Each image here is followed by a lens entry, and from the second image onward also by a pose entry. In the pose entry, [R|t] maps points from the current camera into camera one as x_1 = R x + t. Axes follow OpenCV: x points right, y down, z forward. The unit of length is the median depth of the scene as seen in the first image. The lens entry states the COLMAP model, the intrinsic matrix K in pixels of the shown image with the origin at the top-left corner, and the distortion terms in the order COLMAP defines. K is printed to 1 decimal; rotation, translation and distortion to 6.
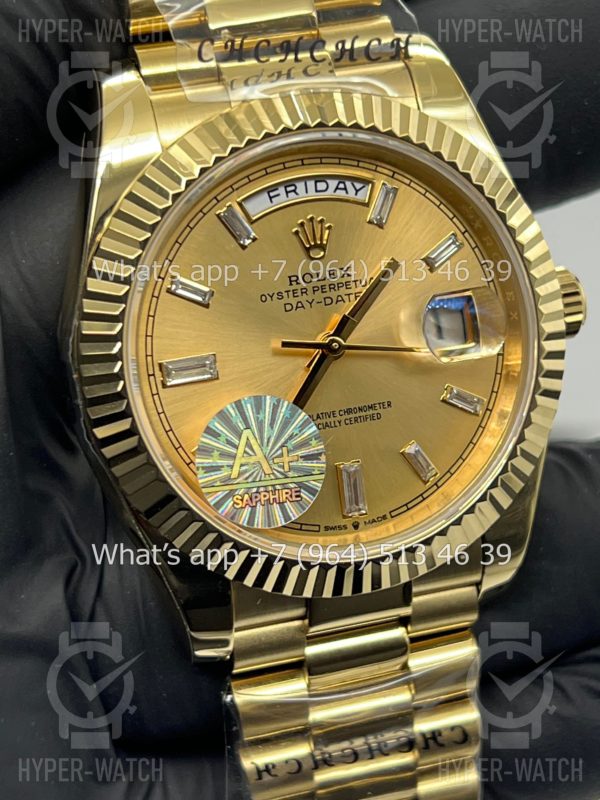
lens RADIAL K [[1931.8, 0, 304.6], [0, 1931.8, 383.0], [0, 0, 1]] dist [0.427459, 0.000000]
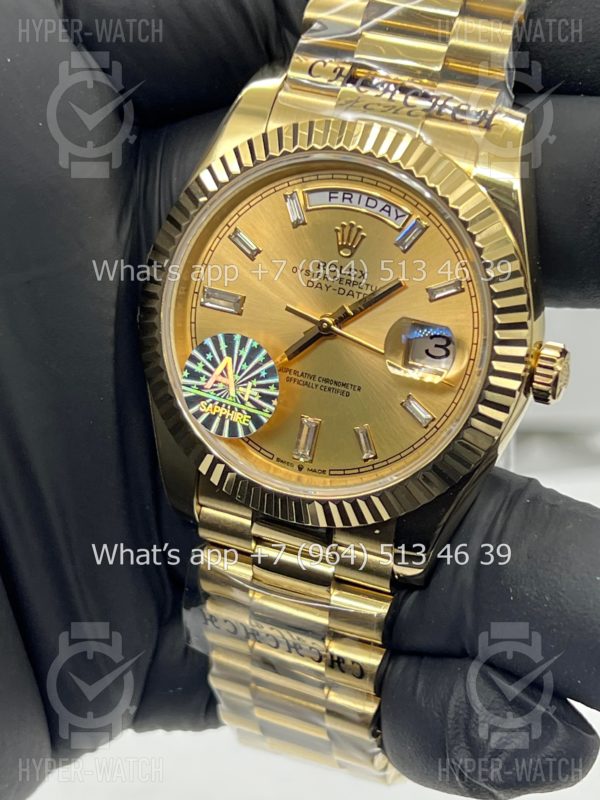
lens RADIAL K [[1931.8, 0, 296.2], [0, 1931.8, 396.3], [0, 0, 1]] dist [0.427459, 0.000000]
pose [[0.763613, 0.381479, -0.520931, 0.661126], [-0.362630, 0.920923, 0.142828, -0.147029], [0.534224, 0.079840, 0.841564, -0.054652]]
